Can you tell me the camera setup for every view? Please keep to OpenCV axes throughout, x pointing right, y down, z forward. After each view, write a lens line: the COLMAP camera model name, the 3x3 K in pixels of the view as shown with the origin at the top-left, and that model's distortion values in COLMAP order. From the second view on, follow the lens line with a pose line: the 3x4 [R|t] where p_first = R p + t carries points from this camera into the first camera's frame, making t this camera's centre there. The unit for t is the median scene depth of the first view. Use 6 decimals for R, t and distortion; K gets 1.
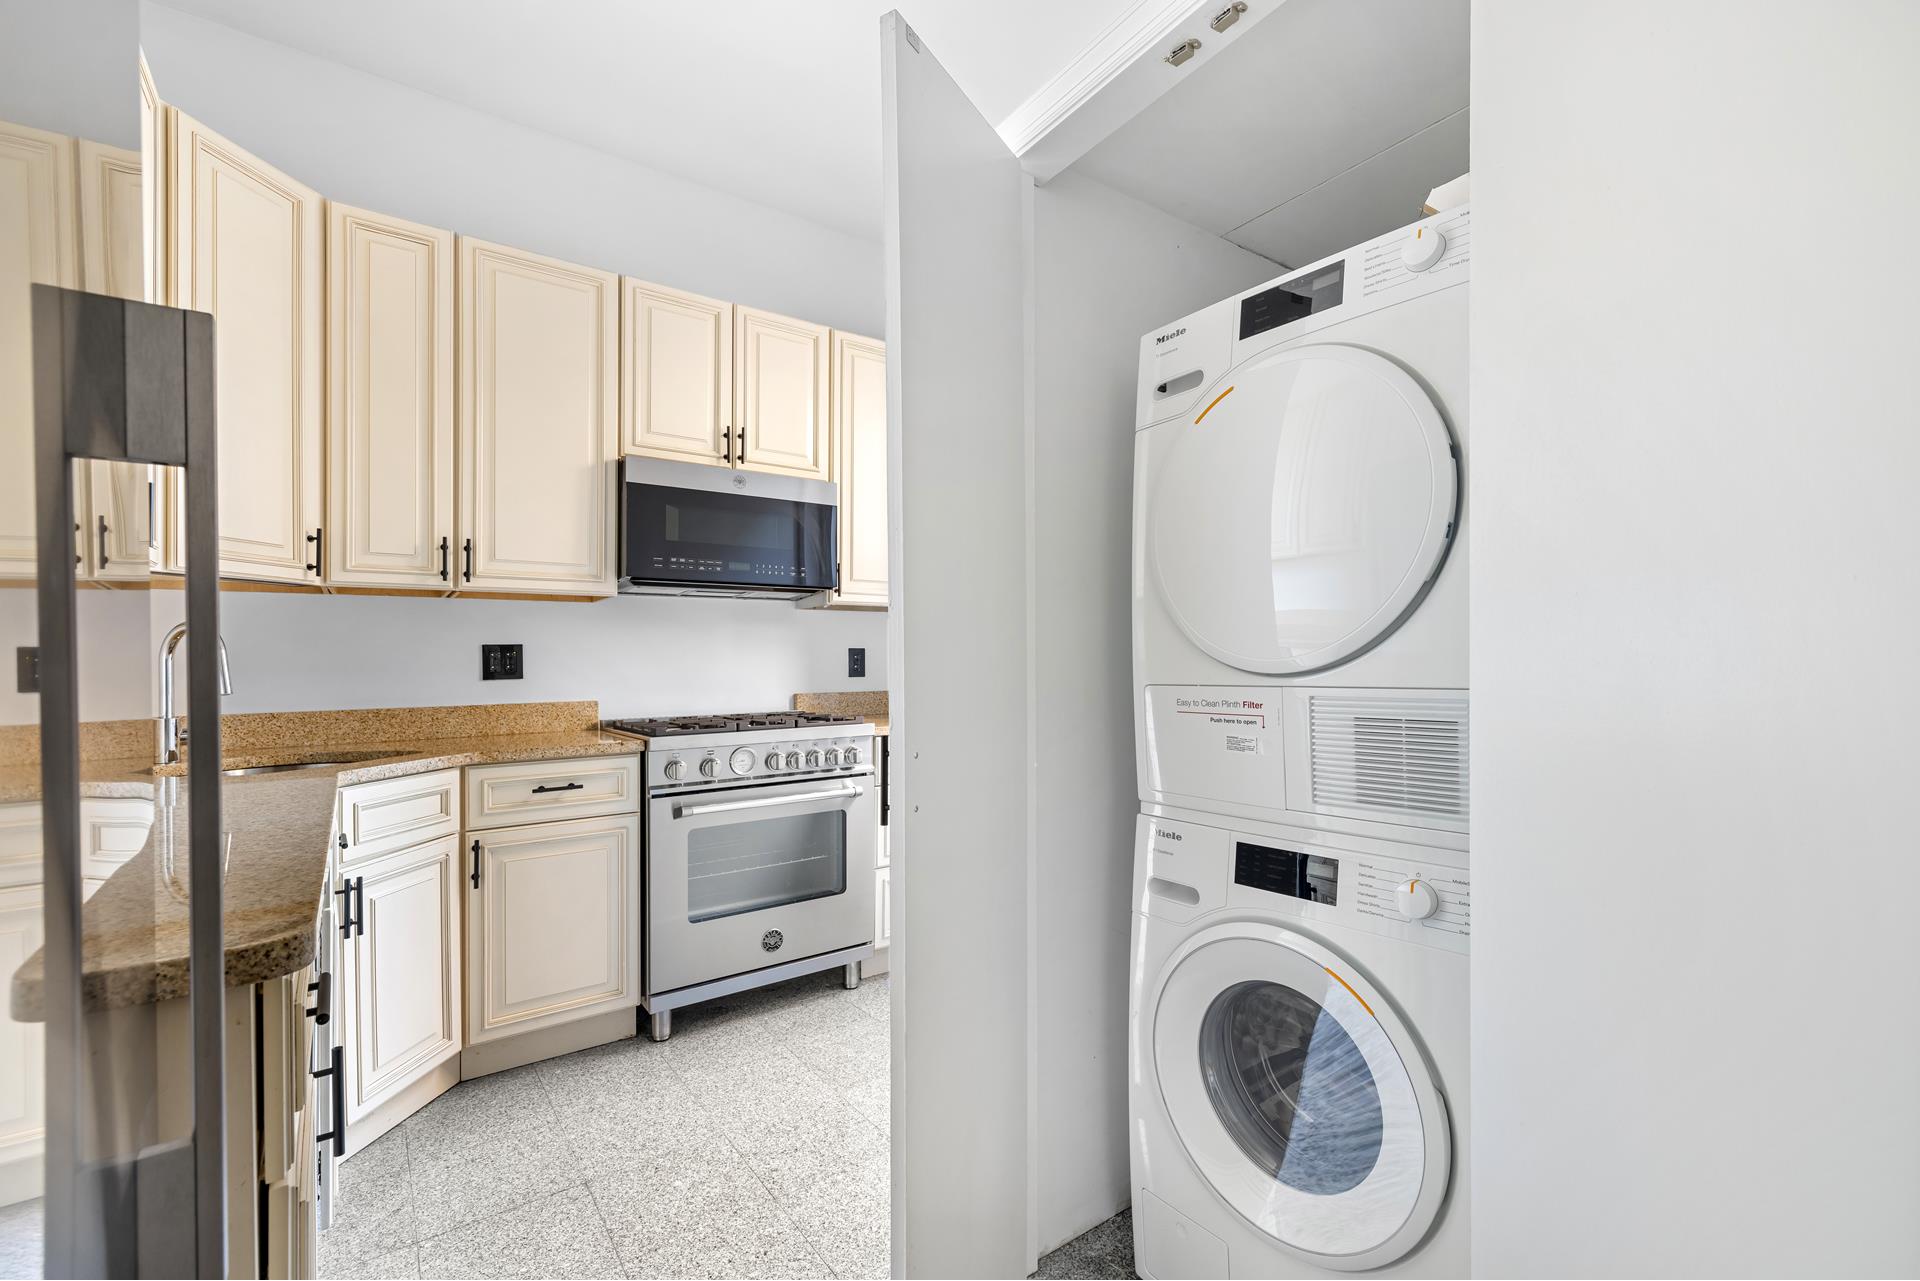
lens RADIAL K [[826.4, 0, 962.6], [0, 826.4, 645.2], [0, 0, 1]] dist [0.000773, 0.000300]
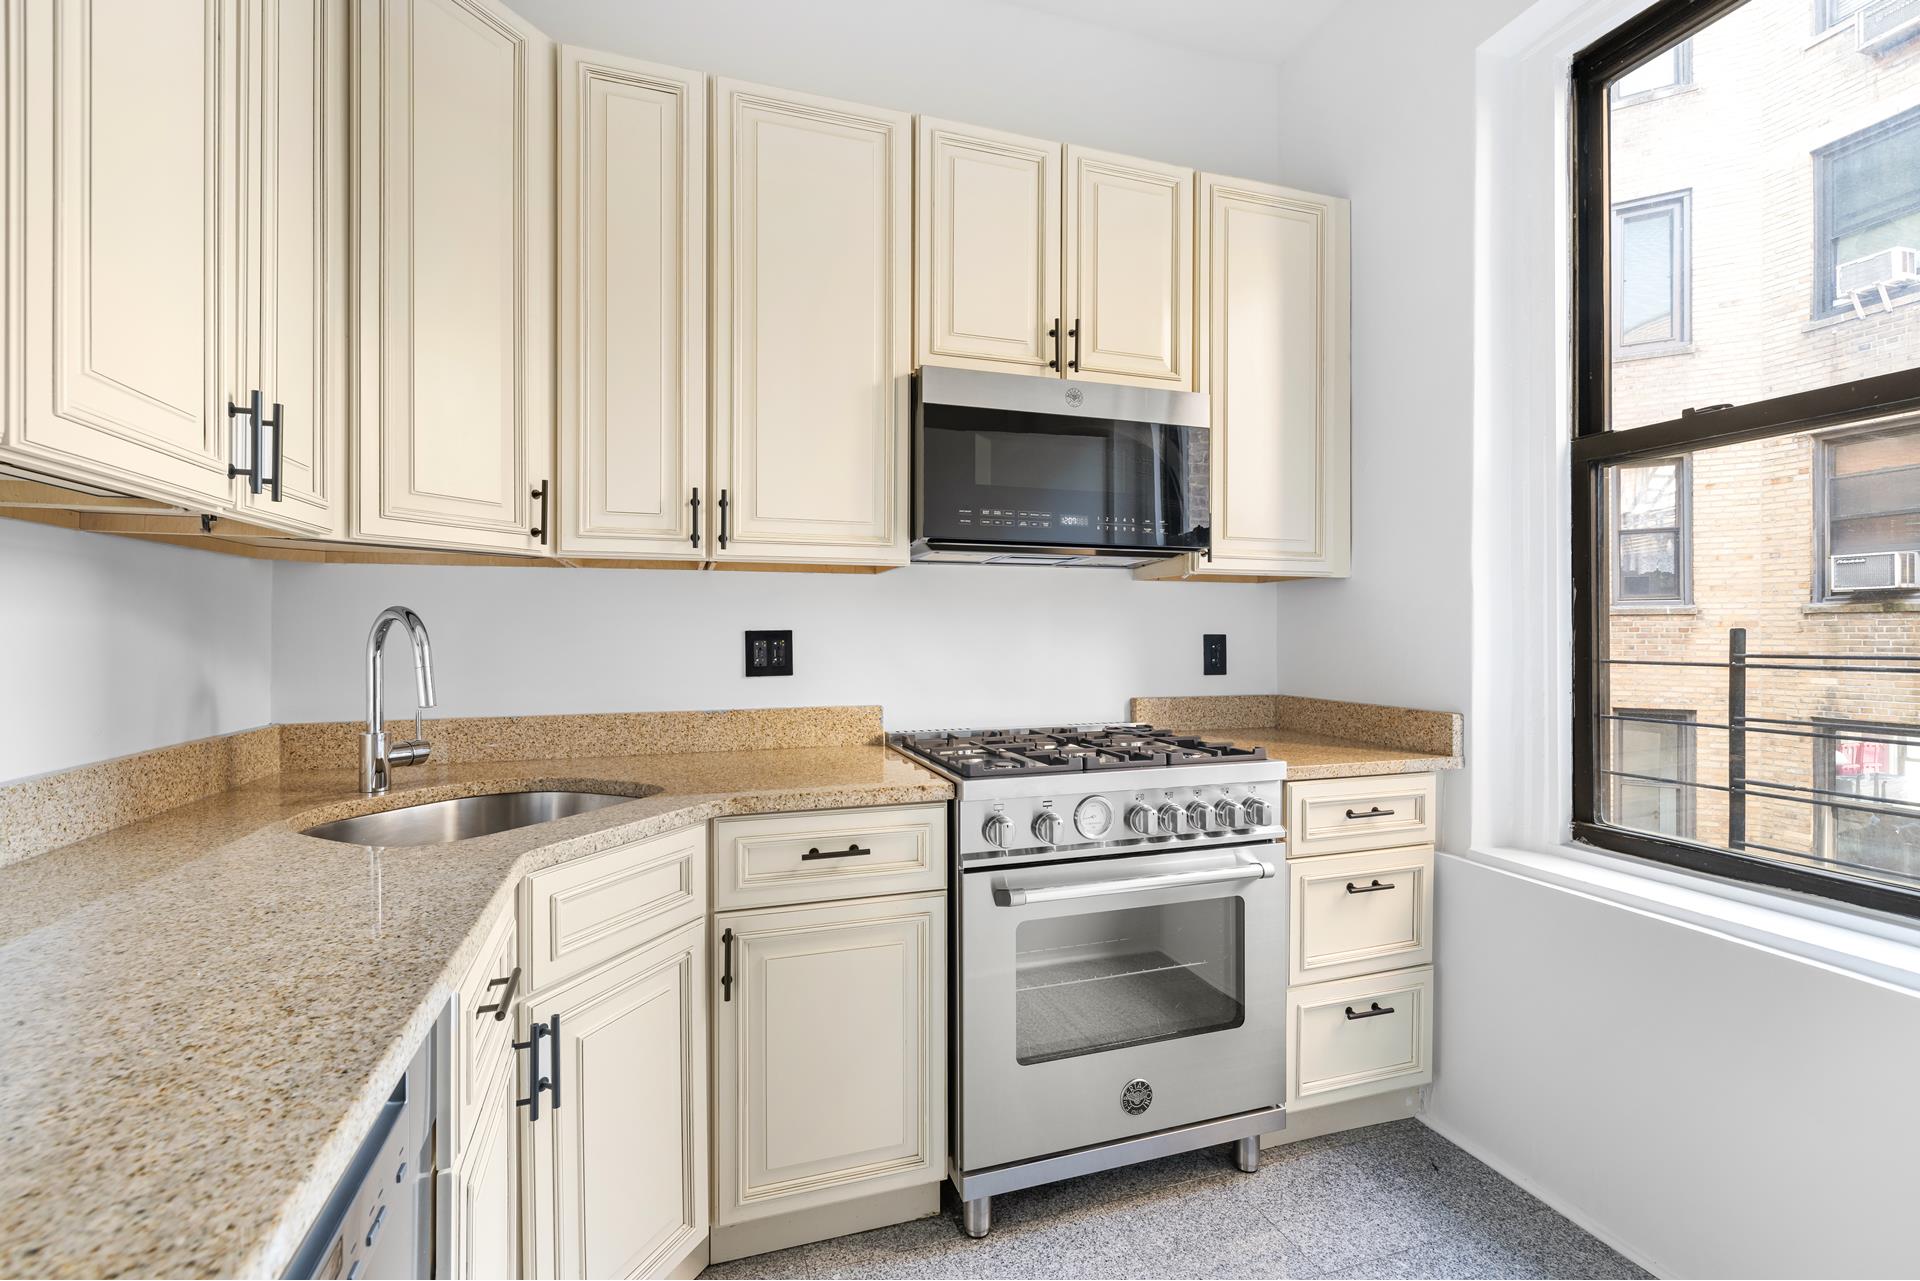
lens RADIAL K [[826.4, 0, 952.9], [0, 826.4, 637.5], [0, 0, 1]] dist [0.000773, 0.000300]
pose [[0.953050, 0.015802, -0.302402, -0.179092], [-0.005544, 0.999381, 0.034750, -0.024435], [0.302764, -0.031442, 0.952547, 0.355367]]
